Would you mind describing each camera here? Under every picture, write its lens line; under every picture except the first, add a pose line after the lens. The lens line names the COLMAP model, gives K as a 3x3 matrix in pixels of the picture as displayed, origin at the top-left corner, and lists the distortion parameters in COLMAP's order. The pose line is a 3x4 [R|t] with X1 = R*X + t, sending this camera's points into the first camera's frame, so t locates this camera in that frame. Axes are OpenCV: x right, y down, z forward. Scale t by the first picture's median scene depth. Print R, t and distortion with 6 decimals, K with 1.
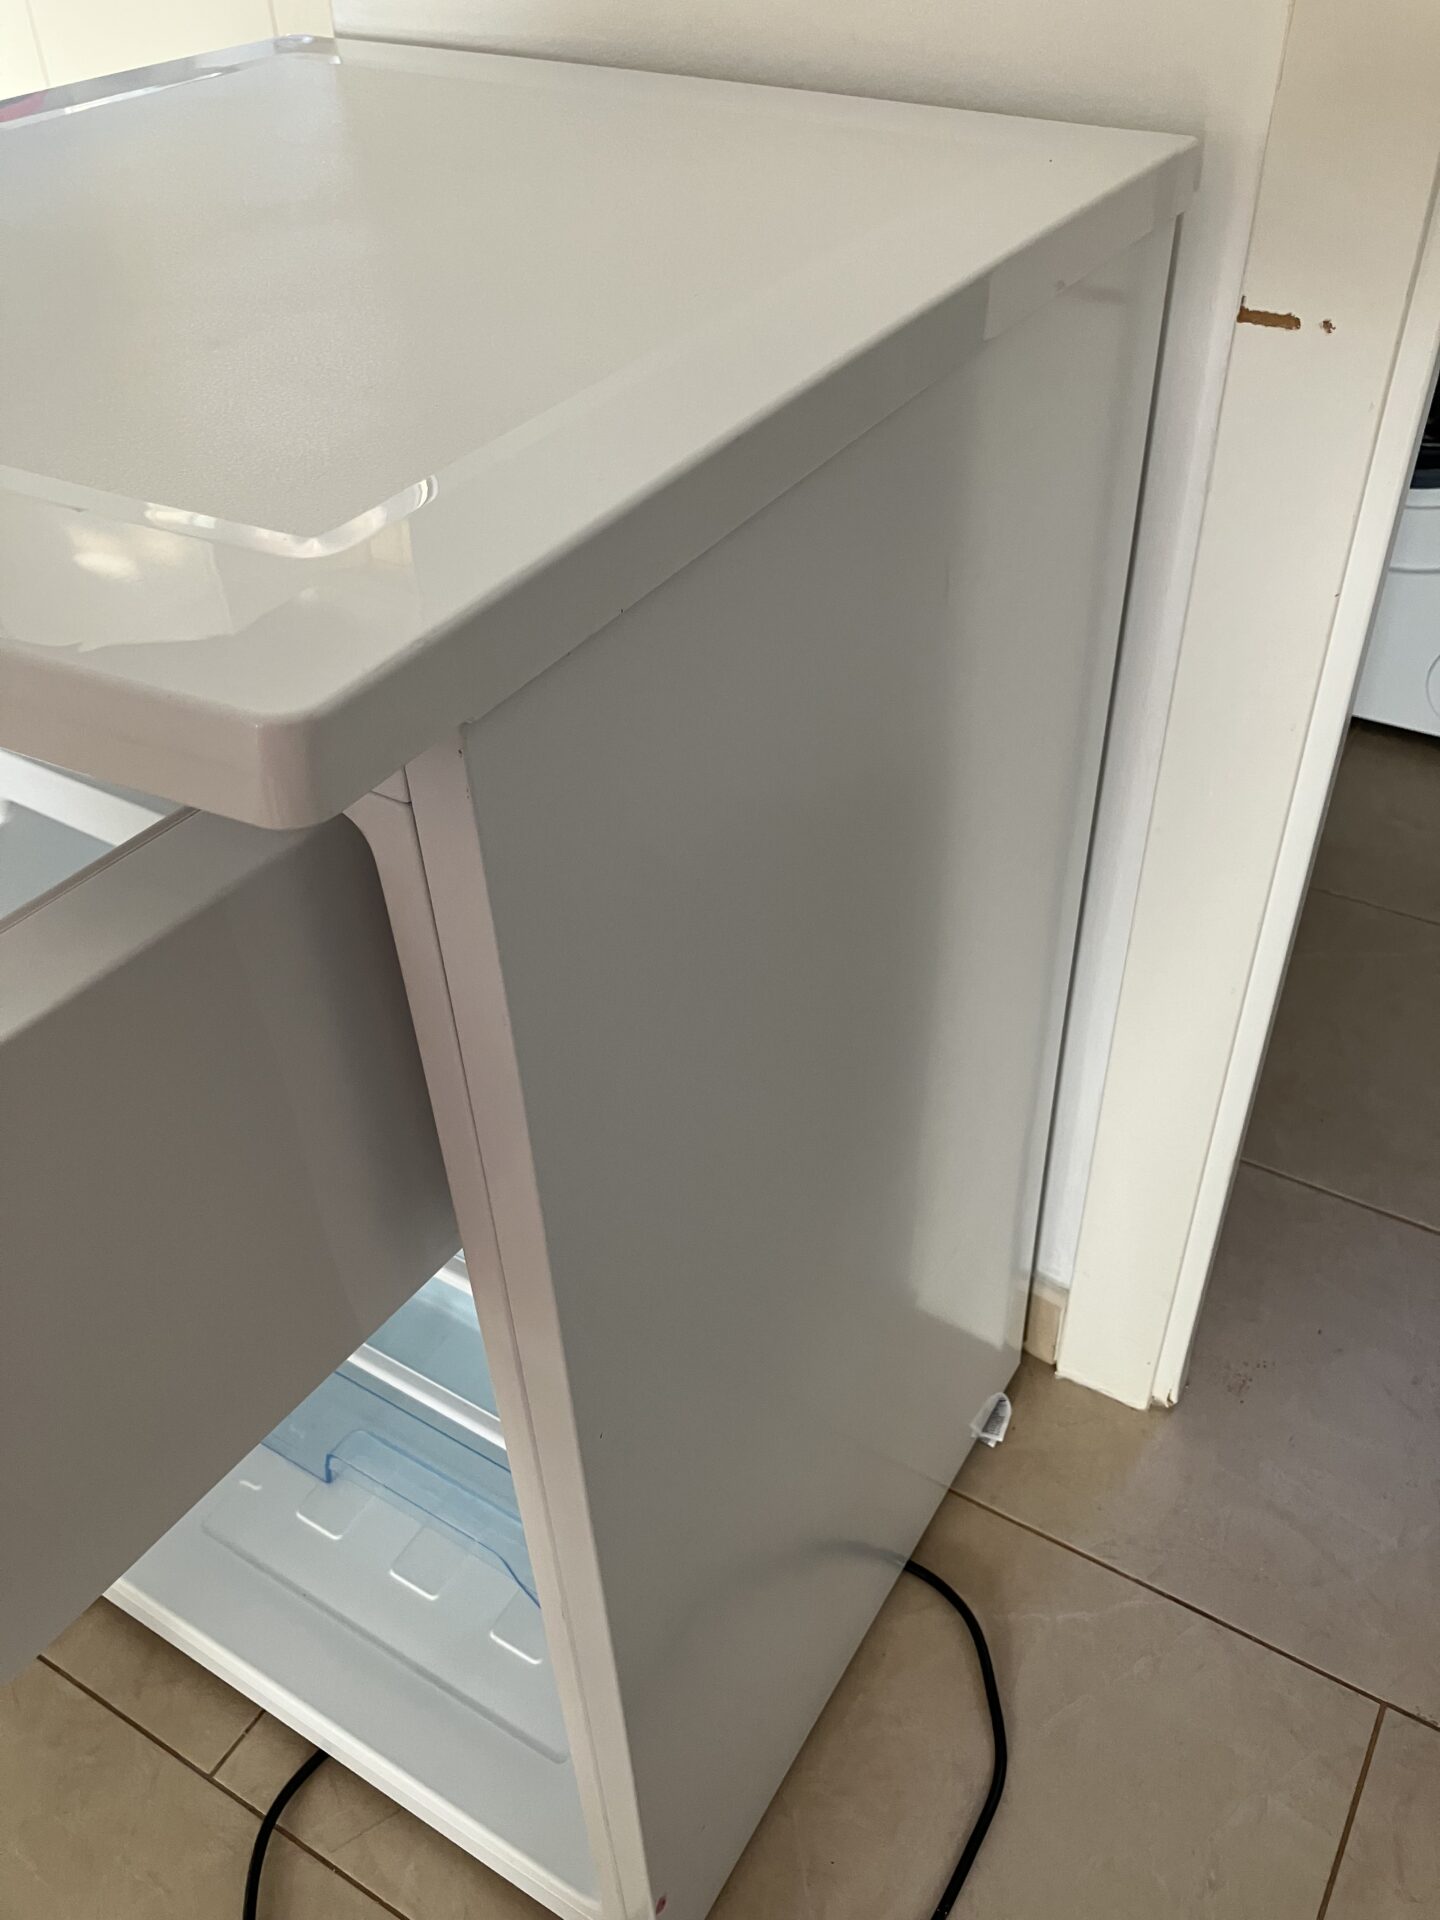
lens RADIAL K [[1567.4, 0, 751.8], [0, 1567.4, 961.6], [0, 0, 1]] dist [0.008447, 0.006437]
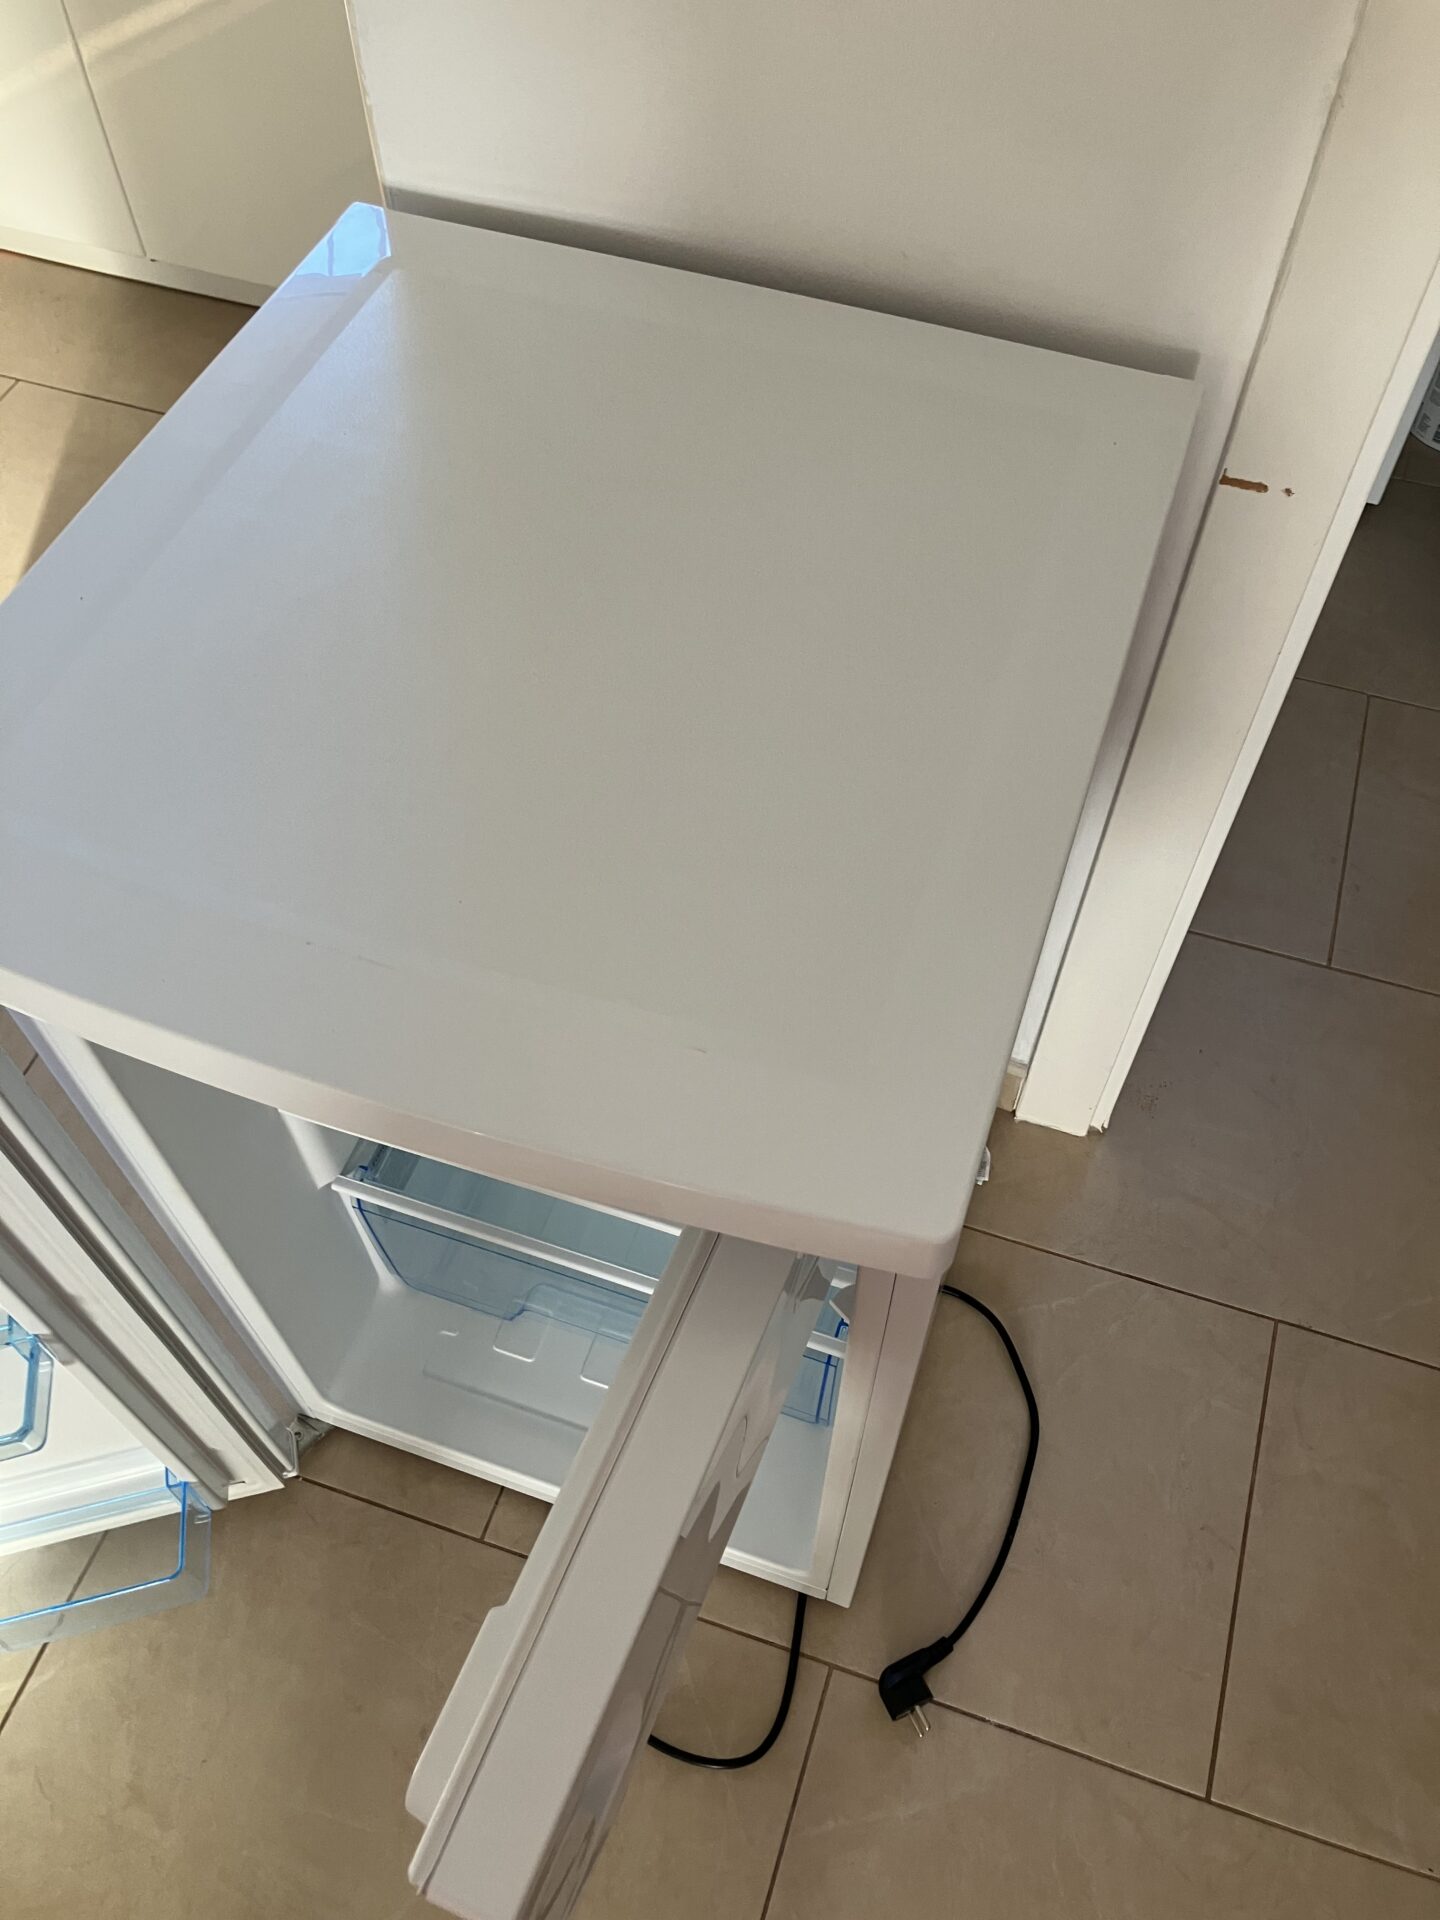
lens RADIAL K [[1568.2, 0, 738.0], [0, 1568.2, 955.2], [0, 0, 1]] dist [0.006557, 0.005195]
pose [[0.976214, -0.162666, 0.143340, -0.226024], [0.115610, 0.949849, 0.290552, -0.313084], [-0.183415, -0.267069, 0.946062, -0.181130]]
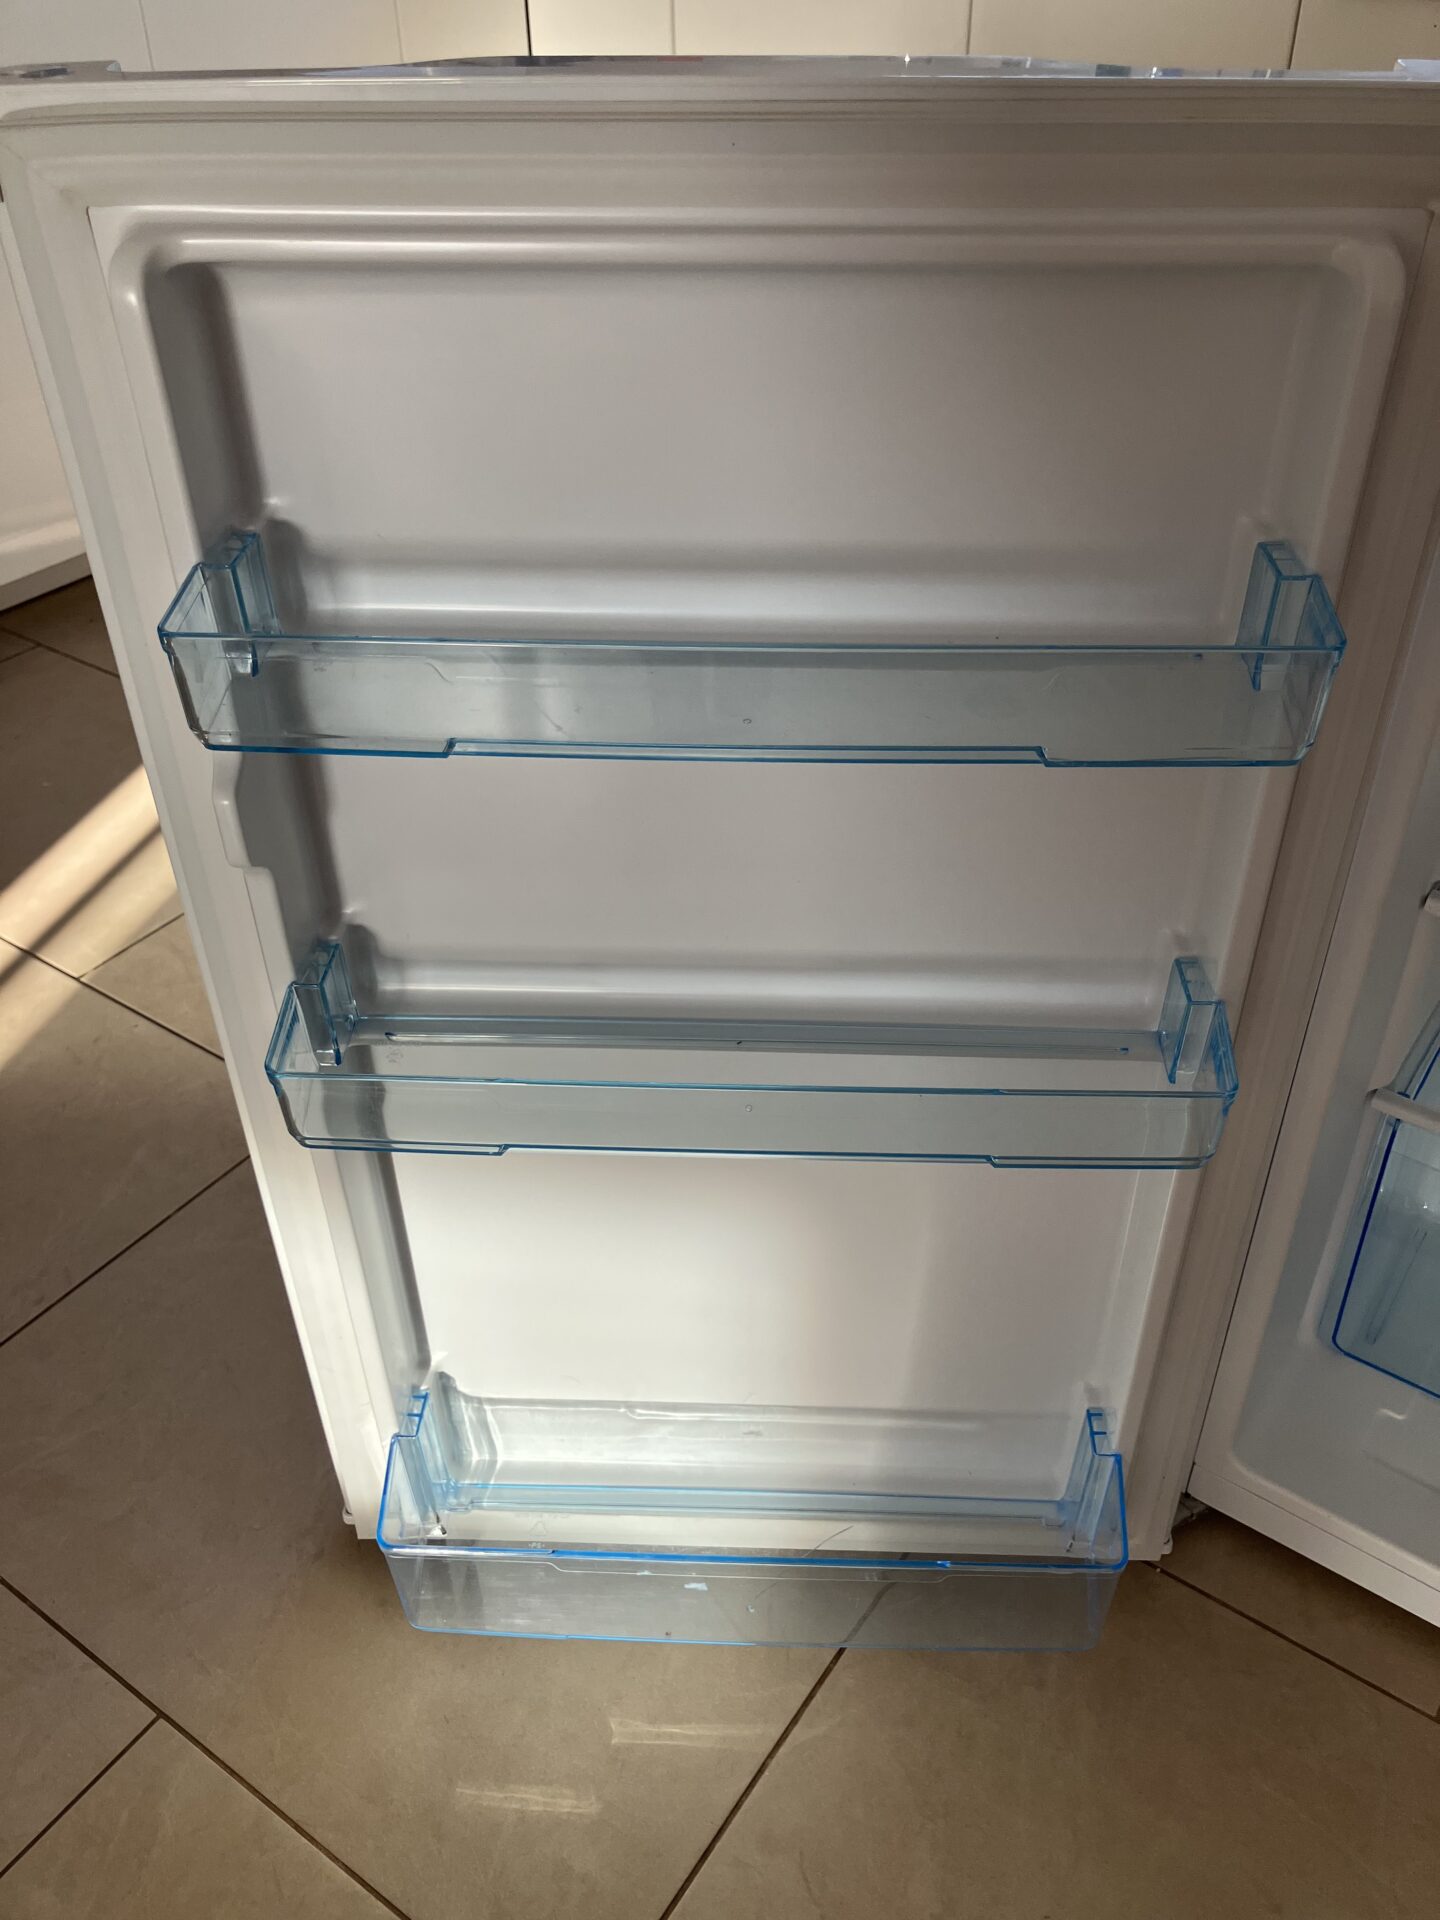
lens RADIAL K [[1567.4, 0, 751.8], [0, 1567.4, 961.6], [0, 0, 1]] dist [0.008447, 0.006437]
pose [[0.997930, 0.051420, -0.038618, -0.689390], [-0.053045, 0.997696, -0.042305, 0.126767], [0.036354, 0.044266, 0.998358, 0.039710]]
